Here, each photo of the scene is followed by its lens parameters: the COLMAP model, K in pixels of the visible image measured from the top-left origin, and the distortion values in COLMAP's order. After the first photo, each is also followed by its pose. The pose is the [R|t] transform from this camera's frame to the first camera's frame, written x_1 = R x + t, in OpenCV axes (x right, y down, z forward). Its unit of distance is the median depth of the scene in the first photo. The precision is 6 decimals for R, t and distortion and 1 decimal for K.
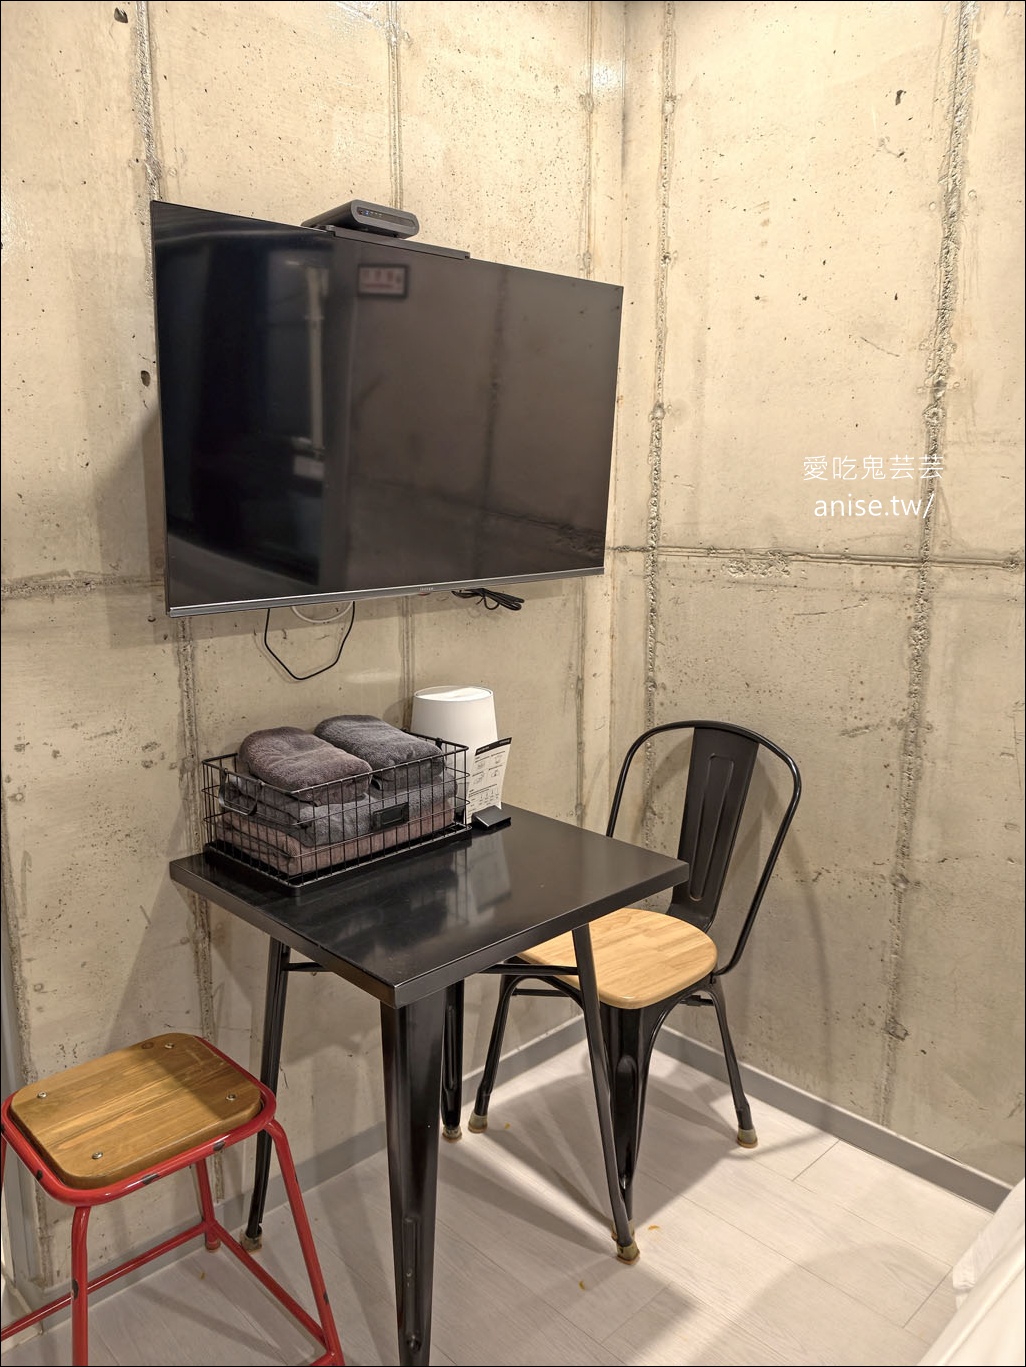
lens RADIAL K [[1042.1, 0, 513.0], [0, 1042.1, 683.5], [0, 0, 1]] dist [0.085580, -0.135644]
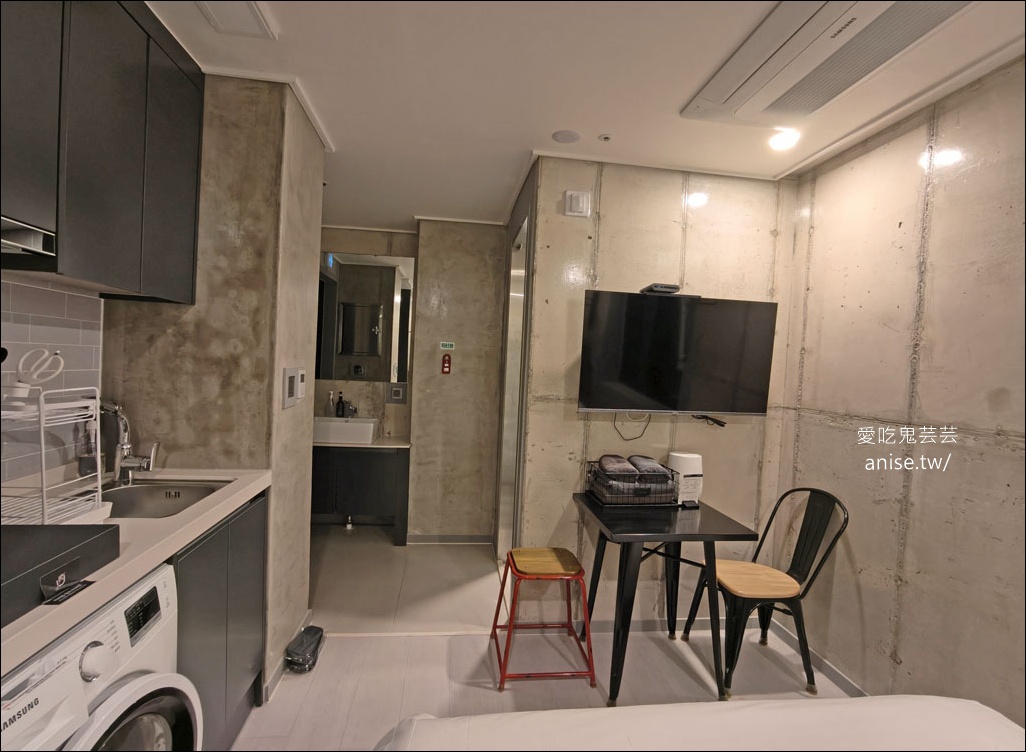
lens RADIAL K [[466.9, 0, 513.0], [0, 466.9, 376.0], [0, 0, 1]] dist [-0.001108, 0.000073]
pose [[0.815693, 0.057219, -0.575649, 0.260882], [-0.157234, 0.979563, -0.125434, 0.032430], [0.556707, 0.192827, 0.808019, -0.225639]]
